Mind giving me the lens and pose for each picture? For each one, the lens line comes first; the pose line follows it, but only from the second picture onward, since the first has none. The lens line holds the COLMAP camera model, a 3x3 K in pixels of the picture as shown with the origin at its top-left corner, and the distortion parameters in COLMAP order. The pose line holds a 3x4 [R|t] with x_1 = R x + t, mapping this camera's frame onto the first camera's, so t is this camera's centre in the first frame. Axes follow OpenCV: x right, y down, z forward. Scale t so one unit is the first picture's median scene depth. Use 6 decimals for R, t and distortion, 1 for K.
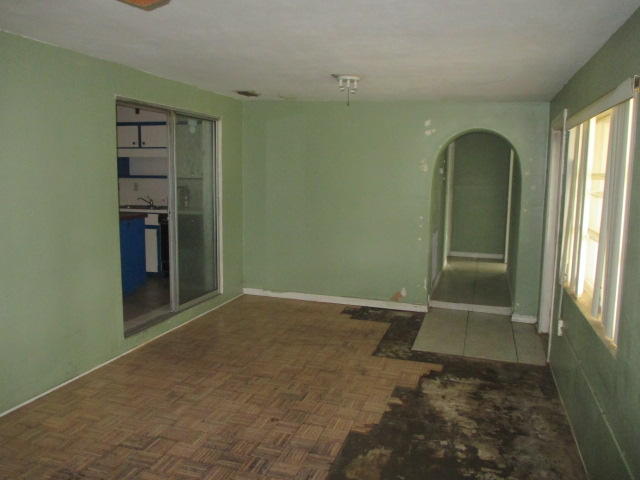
lens RADIAL K [[535.7, 0, 319.4], [0, 535.7, 239.5], [0, 0, 1]] dist [-0.039844, 0.002263]
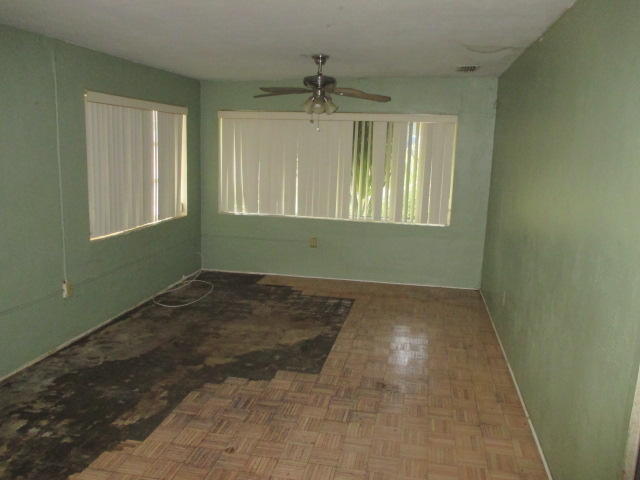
lens RADIAL K [[535.7, 0, 320.1], [0, 535.7, 239.0], [0, 0, 1]] dist [-0.039844, 0.002263]
pose [[-0.993664, -0.028542, -0.108710, -0.134414], [-0.060004, 0.952561, 0.298373, -0.253796], [0.095037, 0.303006, -0.948238, 1.844120]]
